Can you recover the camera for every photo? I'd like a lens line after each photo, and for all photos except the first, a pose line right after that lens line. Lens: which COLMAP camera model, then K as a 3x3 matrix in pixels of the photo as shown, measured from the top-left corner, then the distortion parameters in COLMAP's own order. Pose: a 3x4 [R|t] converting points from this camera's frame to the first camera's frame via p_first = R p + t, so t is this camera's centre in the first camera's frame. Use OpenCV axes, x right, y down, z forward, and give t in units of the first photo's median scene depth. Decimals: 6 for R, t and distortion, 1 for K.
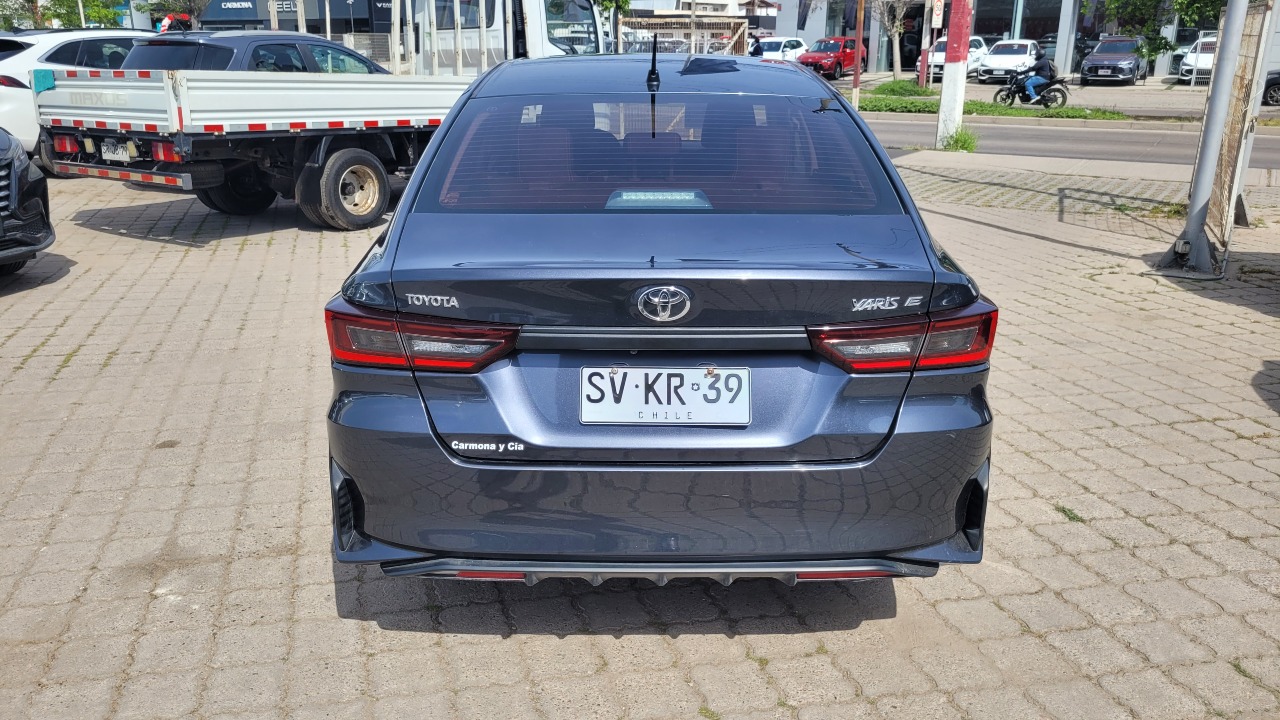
lens RADIAL K [[998.1, 0, 632.2], [0, 998.1, 357.5], [0, 0, 1]] dist [0.032111, -0.005938]
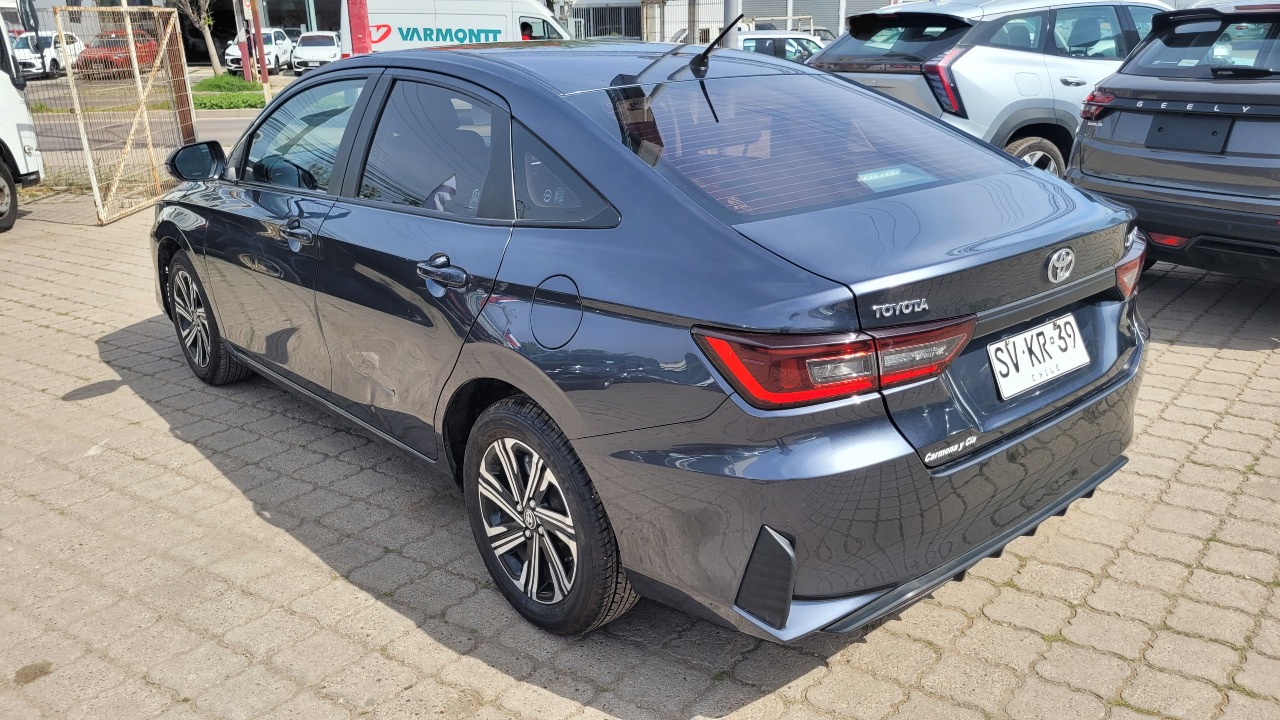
lens RADIAL K [[998.1, 0, 616.5], [0, 998.1, 351.2], [0, 0, 1]] dist [0.032111, -0.005938]
pose [[0.752450, -0.218210, 0.621453, -0.950314], [0.217977, 0.972858, 0.077674, -0.143365], [-0.621535, 0.077017, 0.779591, 0.452937]]
